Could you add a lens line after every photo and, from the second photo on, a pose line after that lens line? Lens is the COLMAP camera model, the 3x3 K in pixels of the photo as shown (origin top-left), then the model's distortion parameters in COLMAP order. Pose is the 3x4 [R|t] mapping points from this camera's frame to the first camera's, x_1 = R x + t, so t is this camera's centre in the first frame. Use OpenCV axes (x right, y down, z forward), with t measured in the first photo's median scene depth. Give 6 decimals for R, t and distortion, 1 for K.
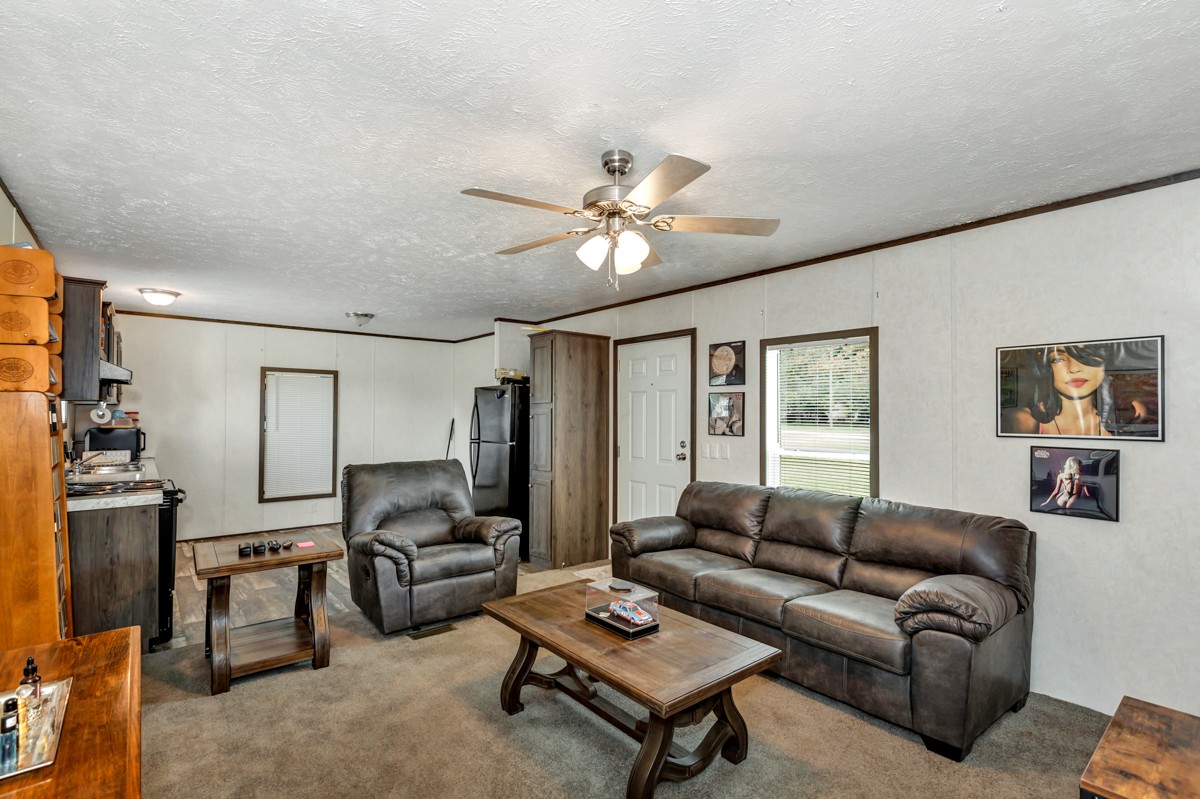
lens RADIAL K [[544.1, 0, 600.0], [0, 544.1, 399.5], [0, 0, 1]] dist [-0.000301, 0.000619]
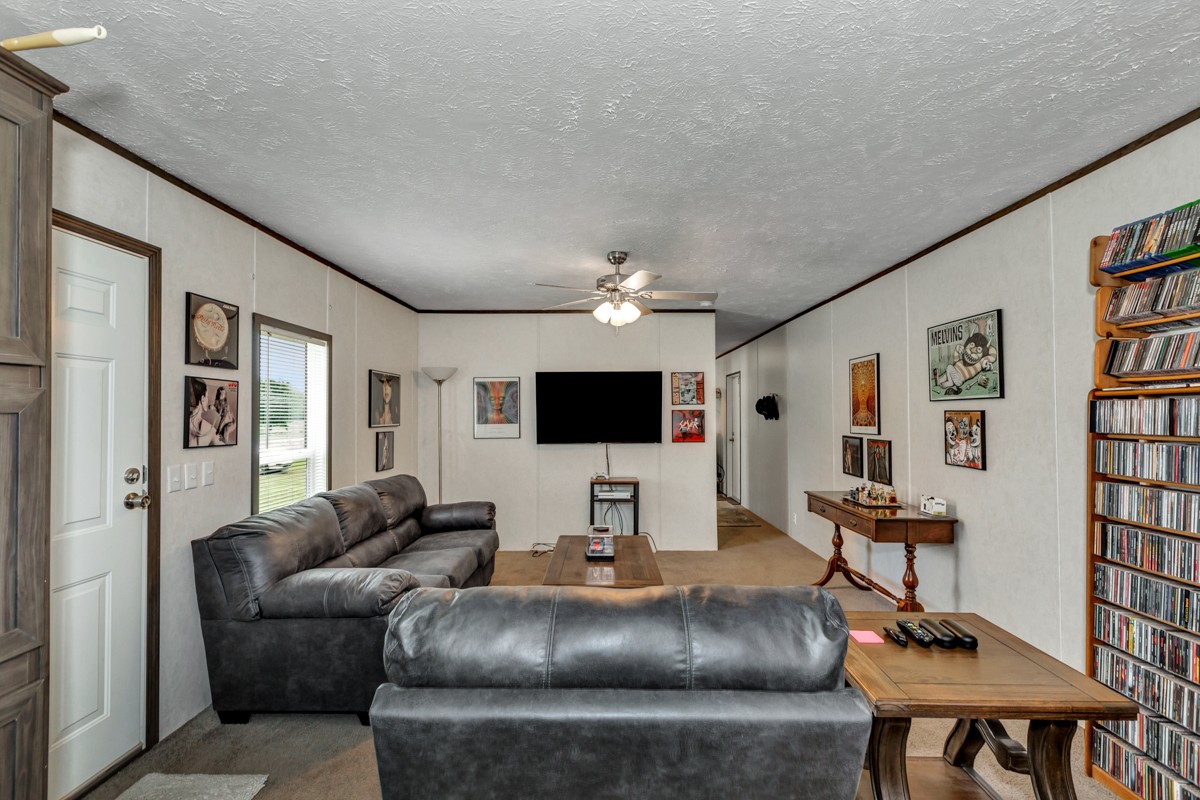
lens RADIAL K [[544.1, 0, 600.0], [0, 544.1, 400.0], [0, 0, 1]] dist [-0.000301, 0.000619]
pose [[-0.764856, 0.013086, 0.644068, -0.521987], [-0.018745, 0.998918, -0.042556, 0.030873], [-0.643928, -0.044622, -0.763784, 1.210039]]
